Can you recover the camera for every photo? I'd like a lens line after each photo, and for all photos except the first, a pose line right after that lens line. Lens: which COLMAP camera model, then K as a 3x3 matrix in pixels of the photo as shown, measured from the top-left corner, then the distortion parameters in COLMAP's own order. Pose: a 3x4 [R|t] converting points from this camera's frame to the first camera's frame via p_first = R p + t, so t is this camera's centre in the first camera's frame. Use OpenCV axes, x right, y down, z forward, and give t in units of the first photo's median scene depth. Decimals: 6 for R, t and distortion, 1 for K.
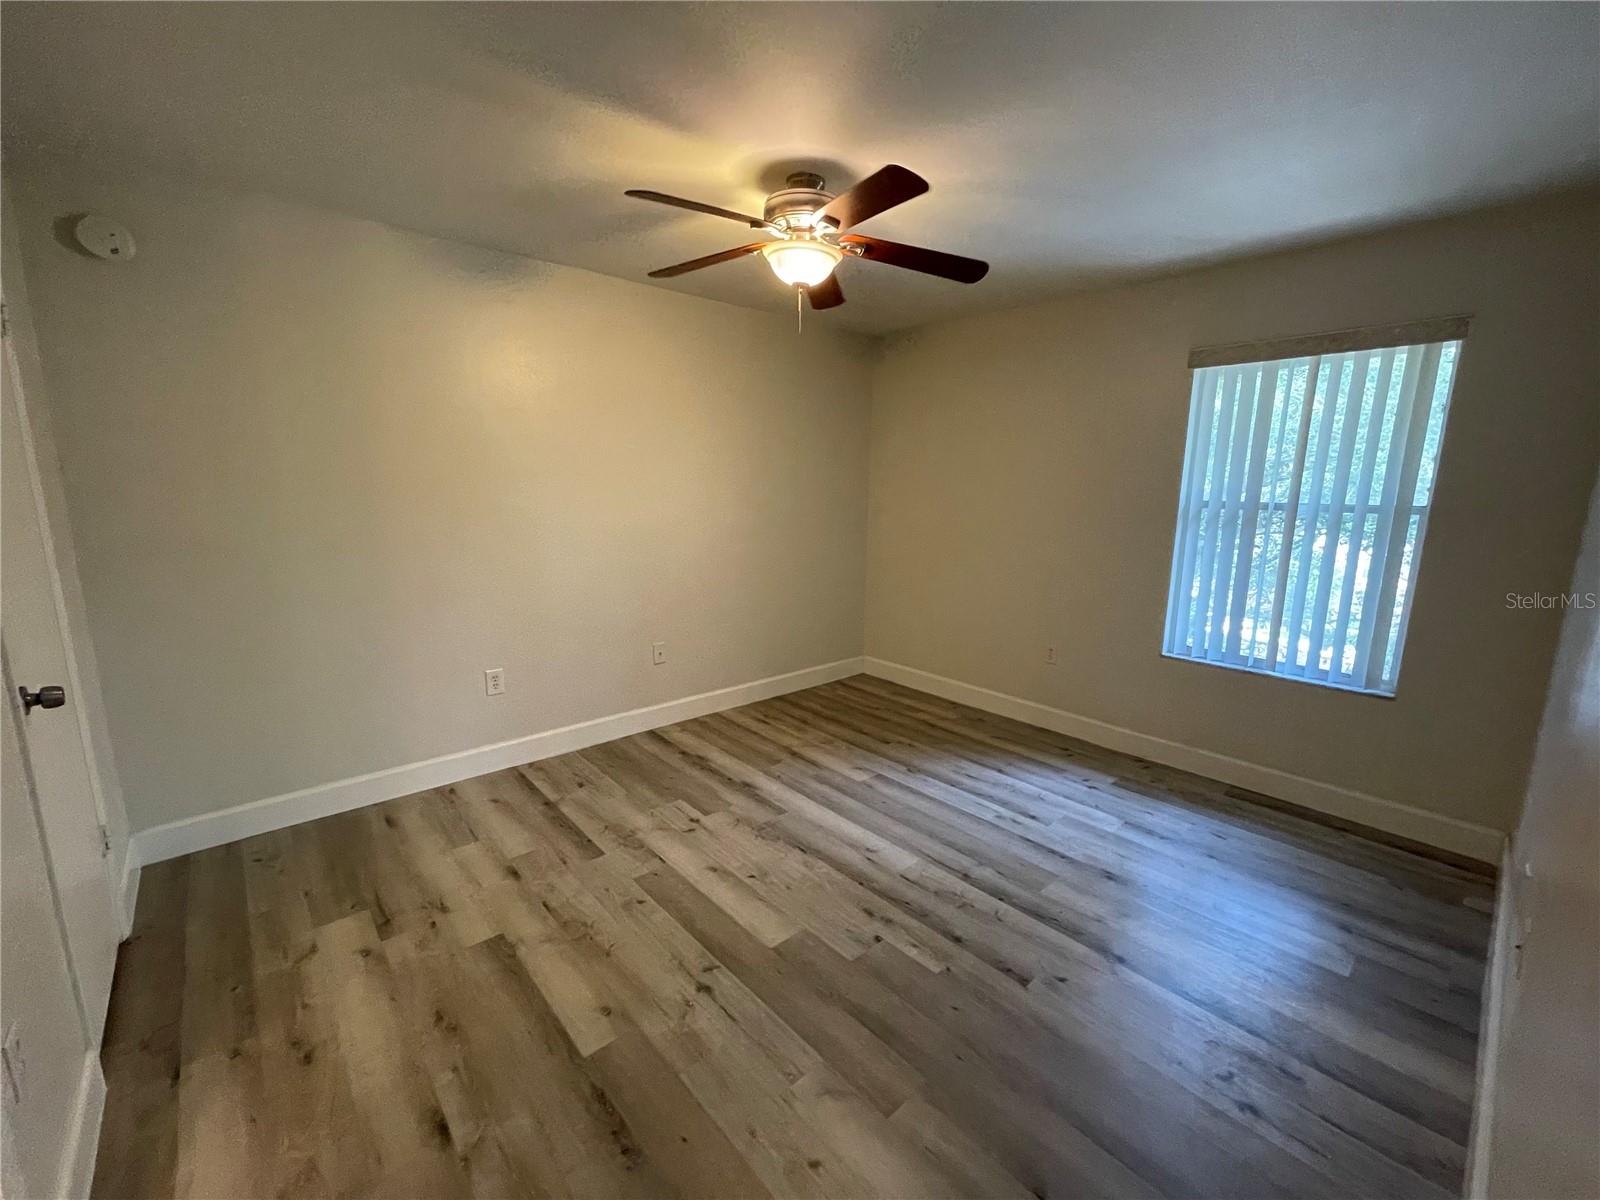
lens RADIAL K [[646.4, 0, 800.0], [0, 646.4, 600.0], [0, 0, 1]] dist [0.002005, 0.000492]
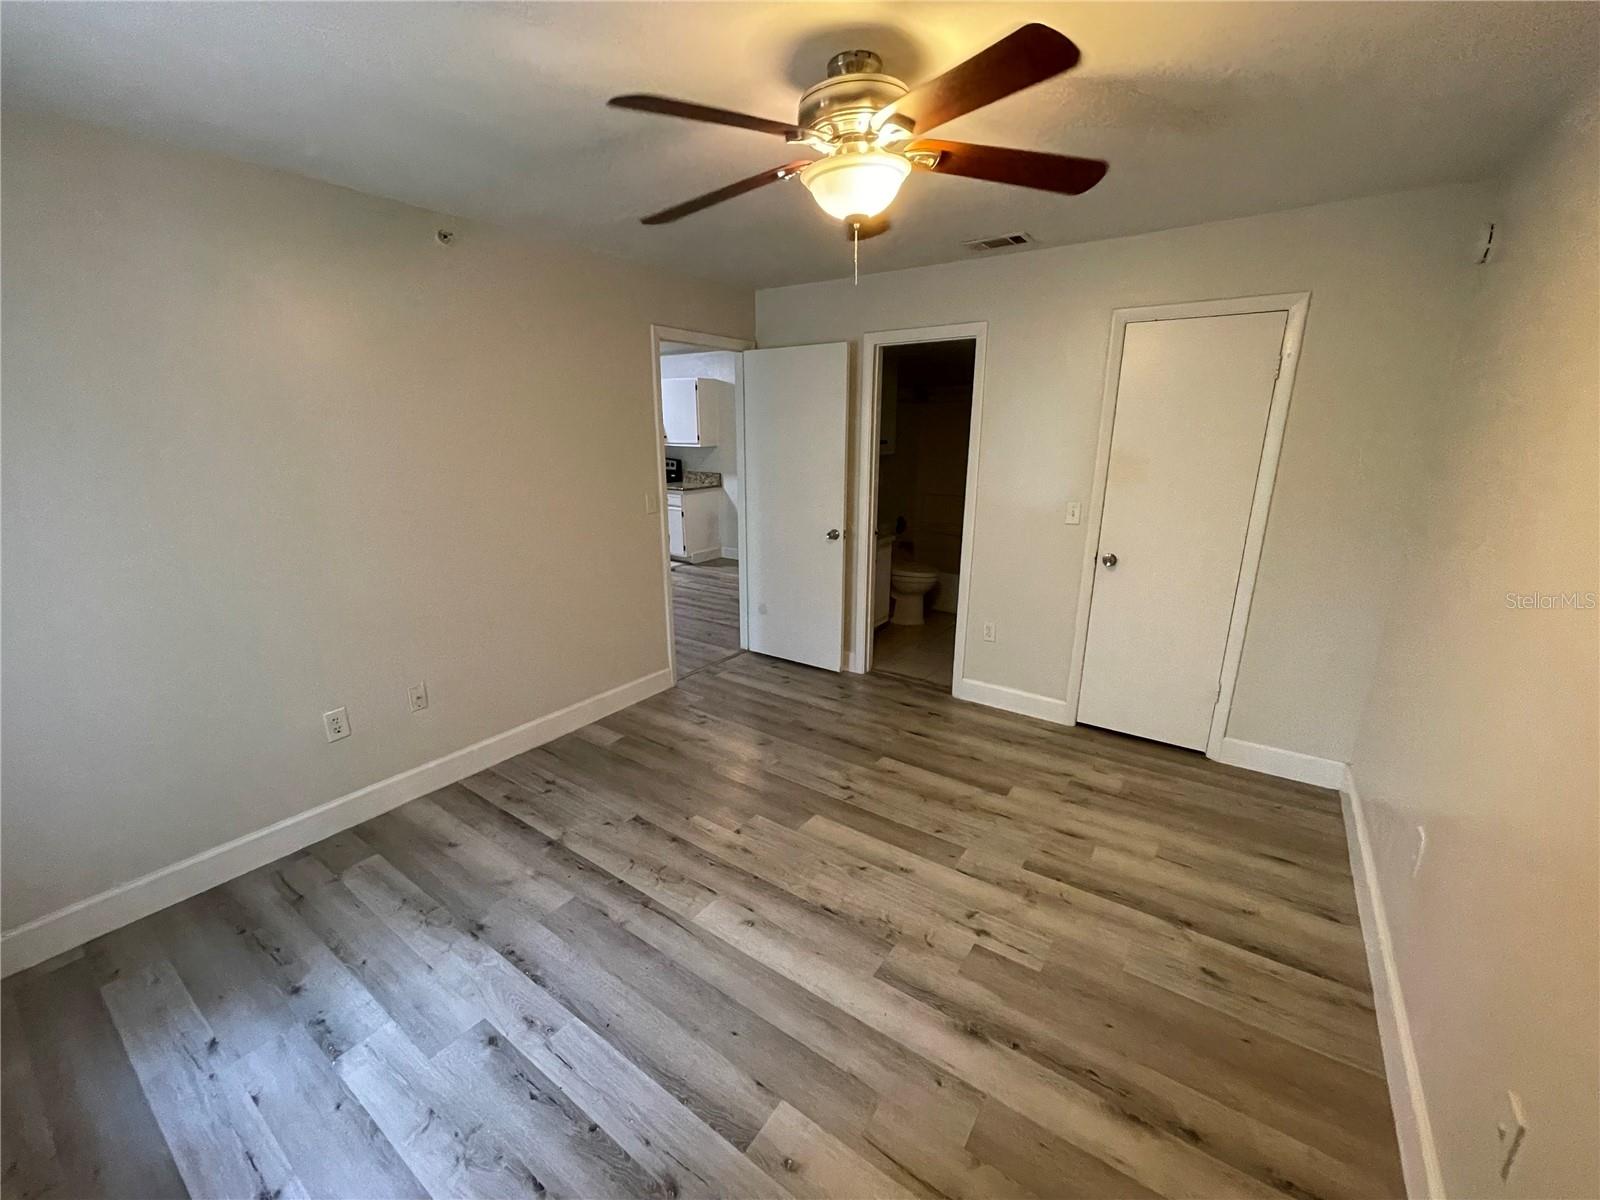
lens RADIAL K [[646.4, 0, 800.0], [0, 646.4, 600.0], [0, 0, 1]] dist [0.002005, 0.000492]
pose [[-0.974143, 0.049672, -0.220404, 0.211895], [-0.049972, 0.903999, 0.424603, -0.356745], [0.220336, 0.424638, -0.878143, 1.592289]]
